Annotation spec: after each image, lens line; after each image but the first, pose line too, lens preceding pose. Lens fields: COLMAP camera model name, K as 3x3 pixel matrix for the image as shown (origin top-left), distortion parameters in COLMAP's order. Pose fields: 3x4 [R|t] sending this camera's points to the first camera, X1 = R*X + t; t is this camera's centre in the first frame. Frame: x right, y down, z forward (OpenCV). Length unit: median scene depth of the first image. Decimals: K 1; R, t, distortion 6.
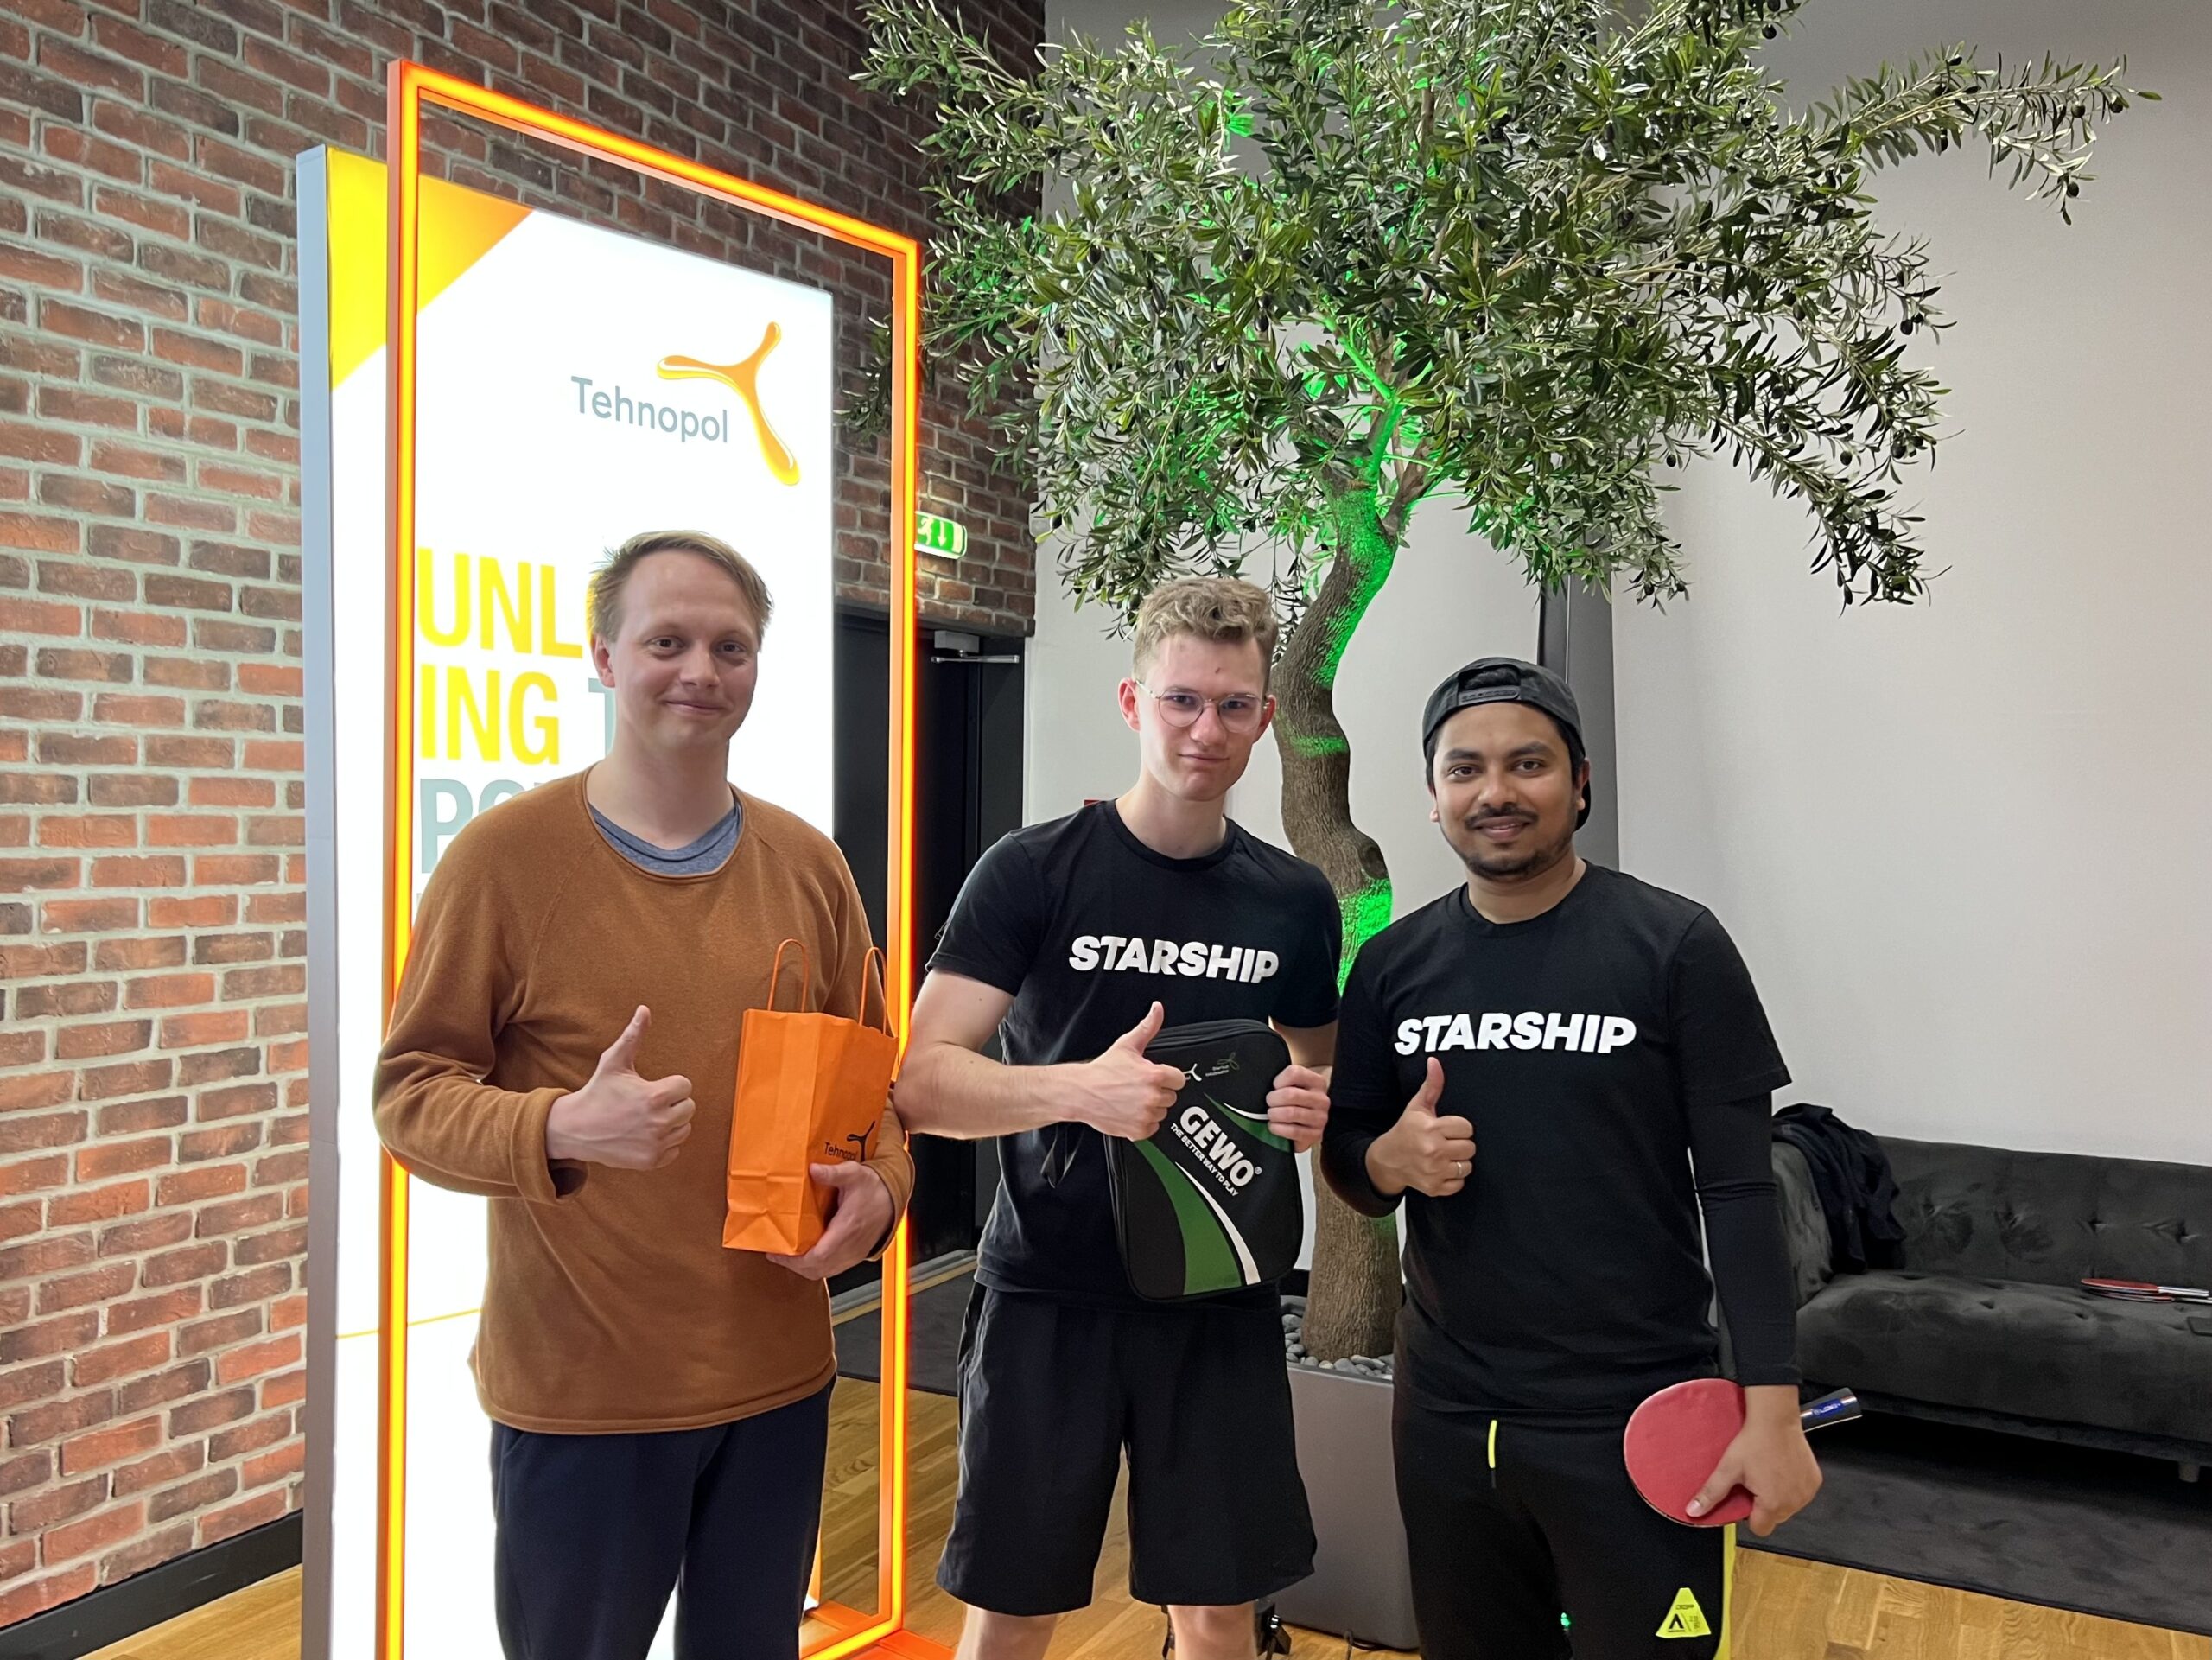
lens RADIAL K [[1911.0, 0, 1025.9], [0, 1911.0, 850.1], [0, 0, 1]] dist [0.012677, -0.000143]
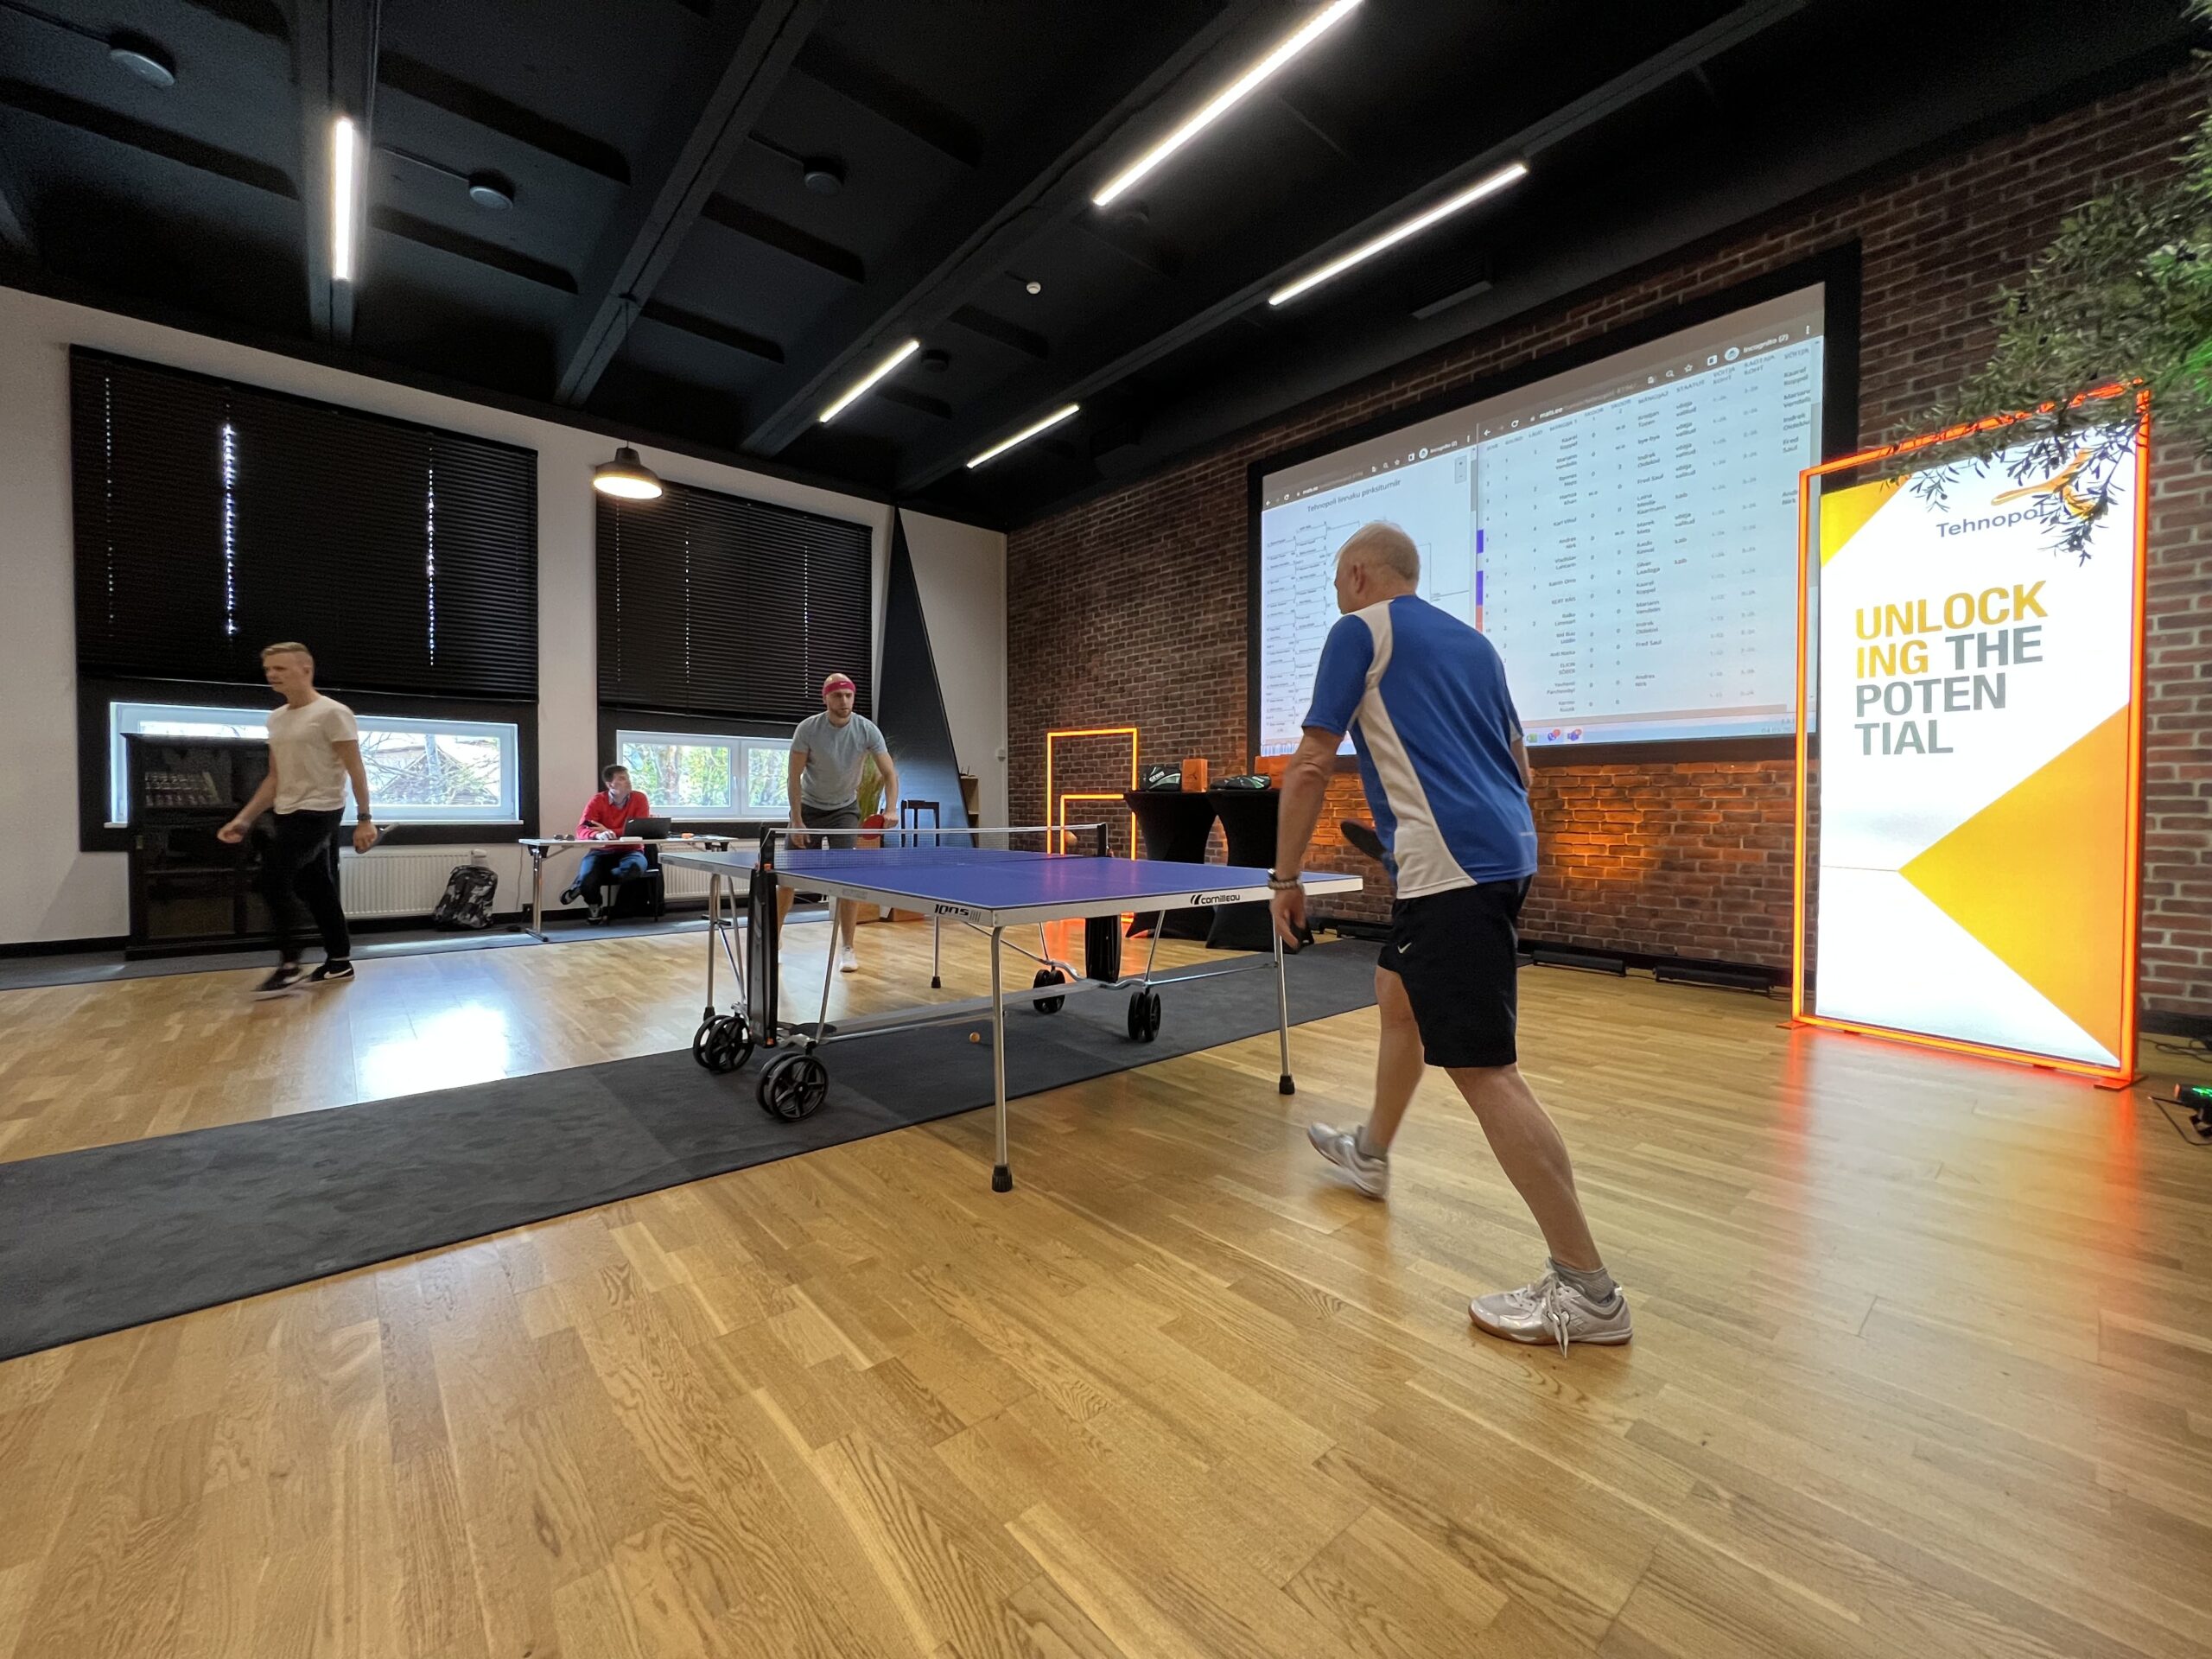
lens RADIAL K [[892.9, 0, 1103.4], [0, 892.9, 824.9], [0, 0, 1]] dist [-0.005618, 0.001917]
pose [[-0.344283, 0.000232, -0.938866, 1.193570], [-0.033806, 0.999348, 0.012644, 0.173318], [0.938257, 0.036093, -0.344051, 0.322337]]
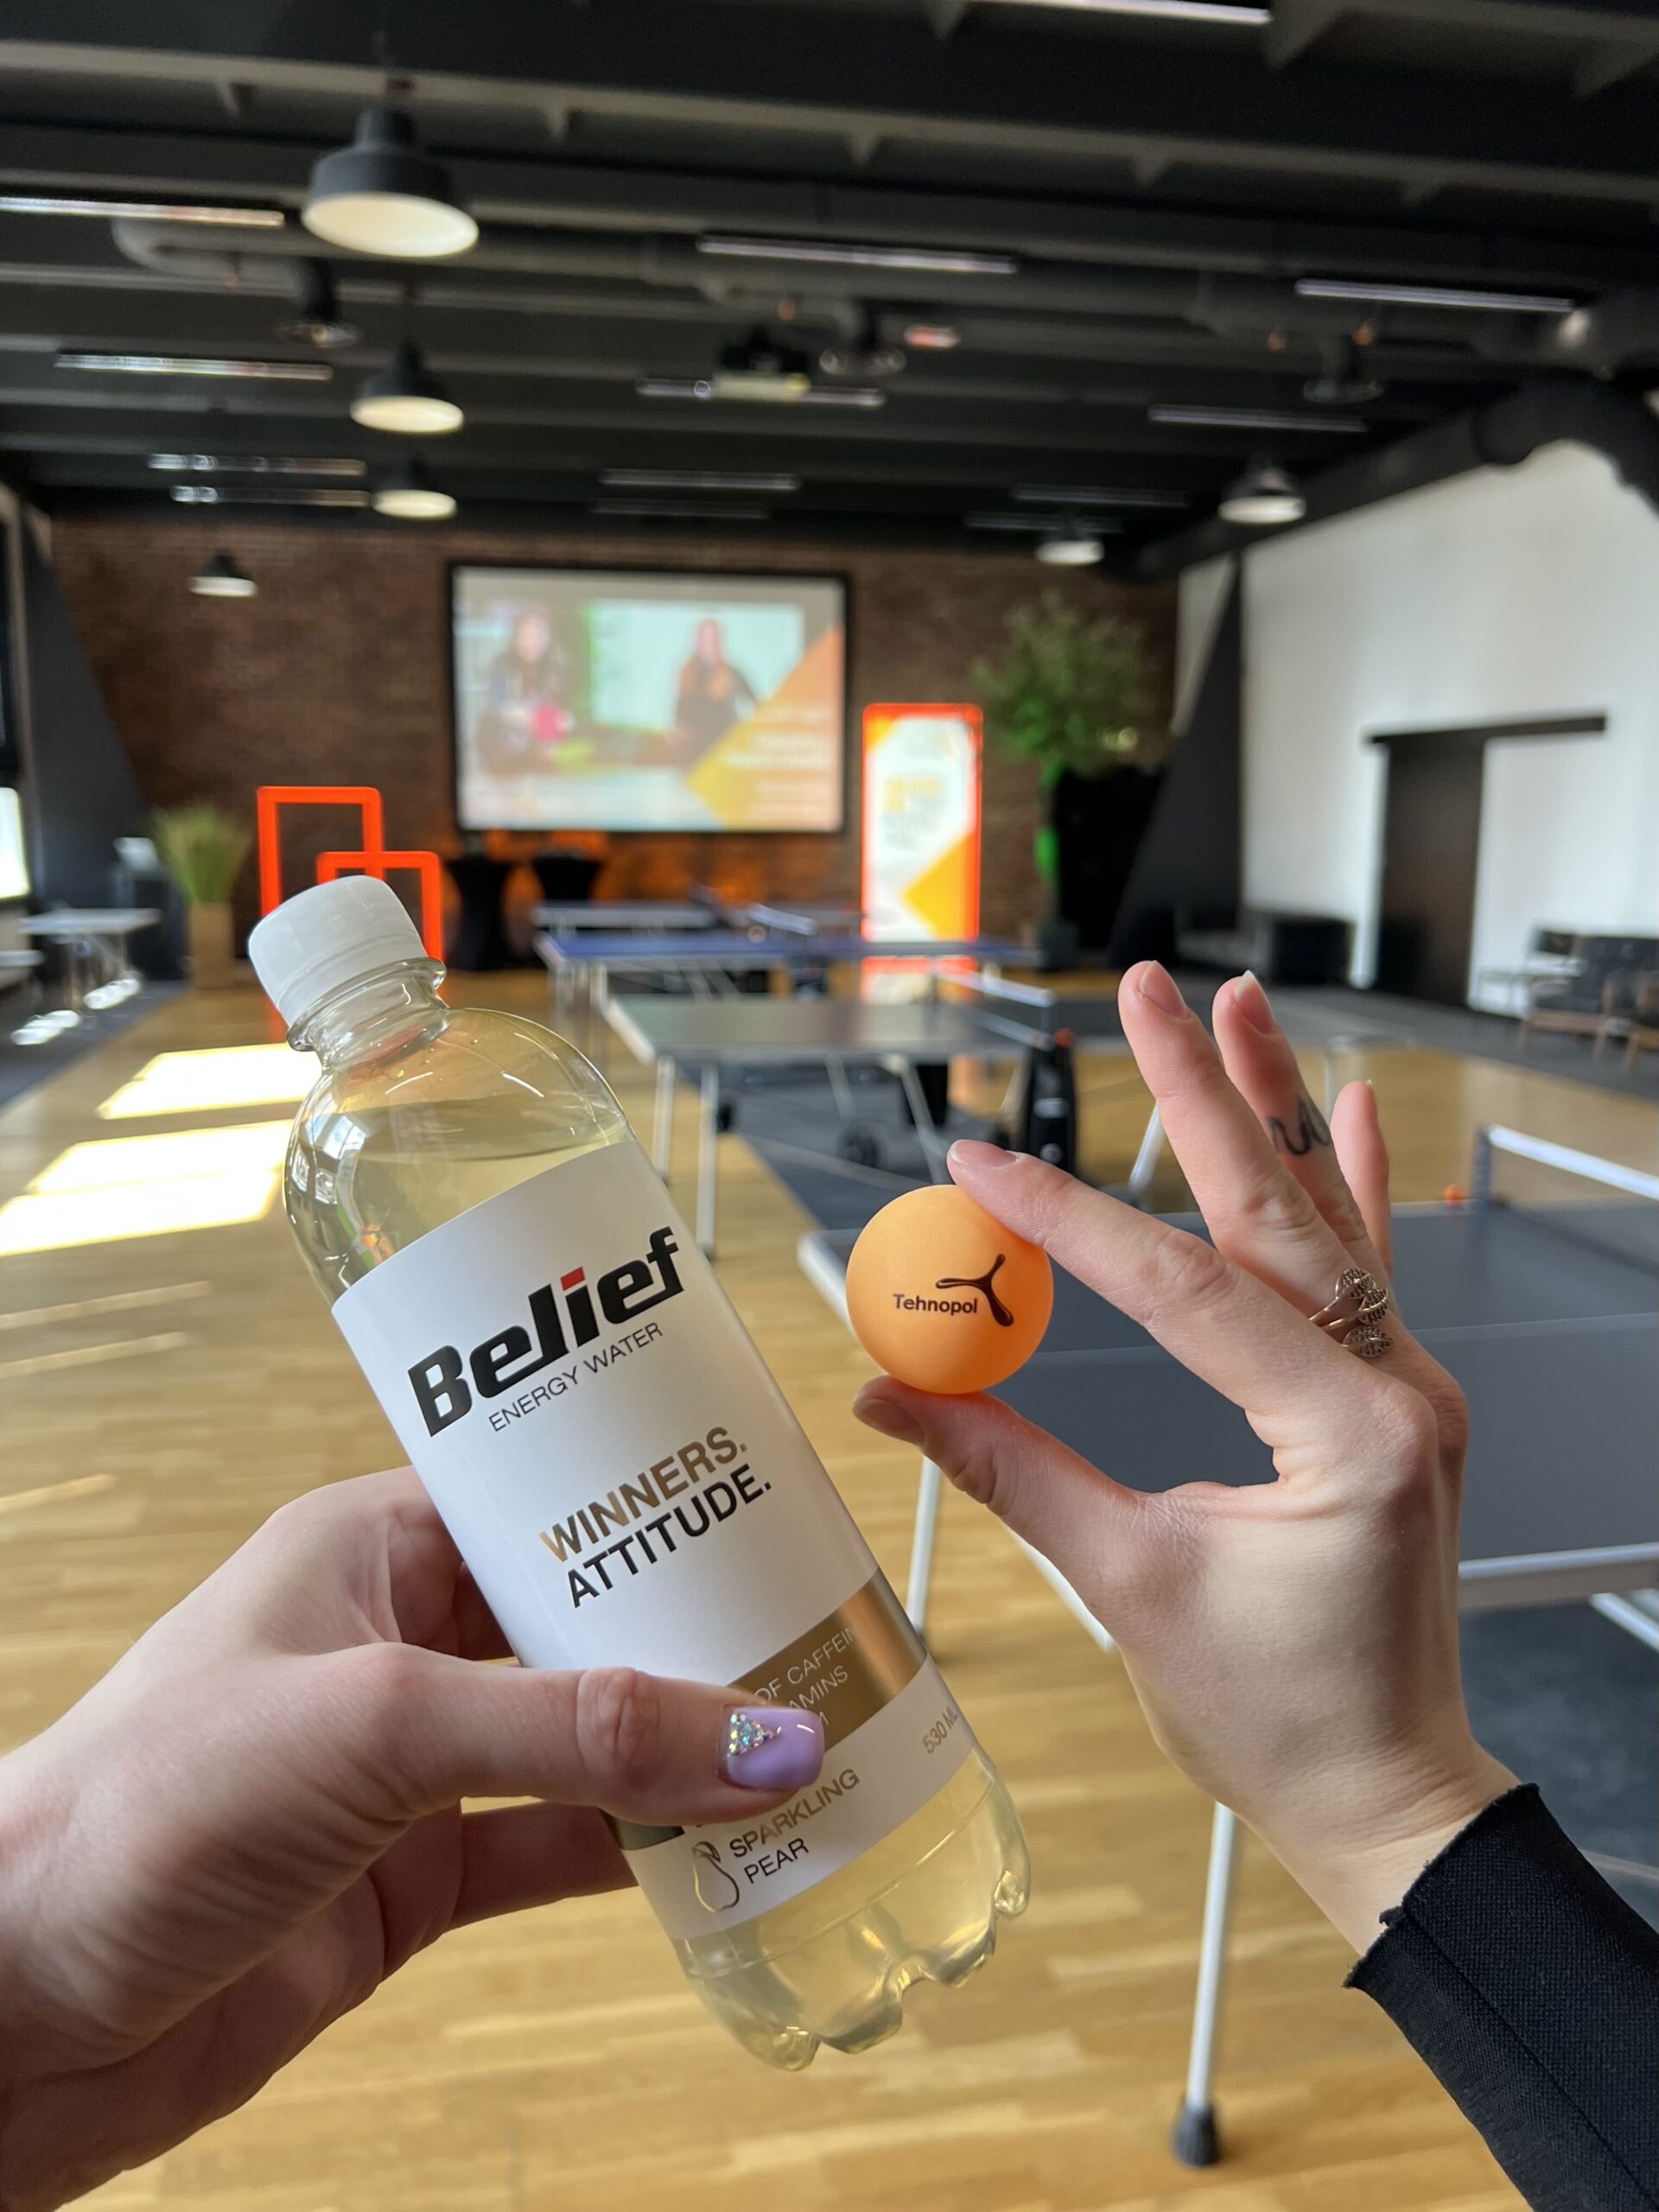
lens RADIAL K [[1779.6, 0, 804.4], [0, 1779.6, 1114.9], [0, 0, 1]] dist [0.038857, 0.006869]
pose [[0.640372, 0.116609, -0.759162, 3.676197], [-0.014022, 0.990018, 0.140241, 0.116813], [0.767937, -0.079162, 0.635615, -2.751005]]
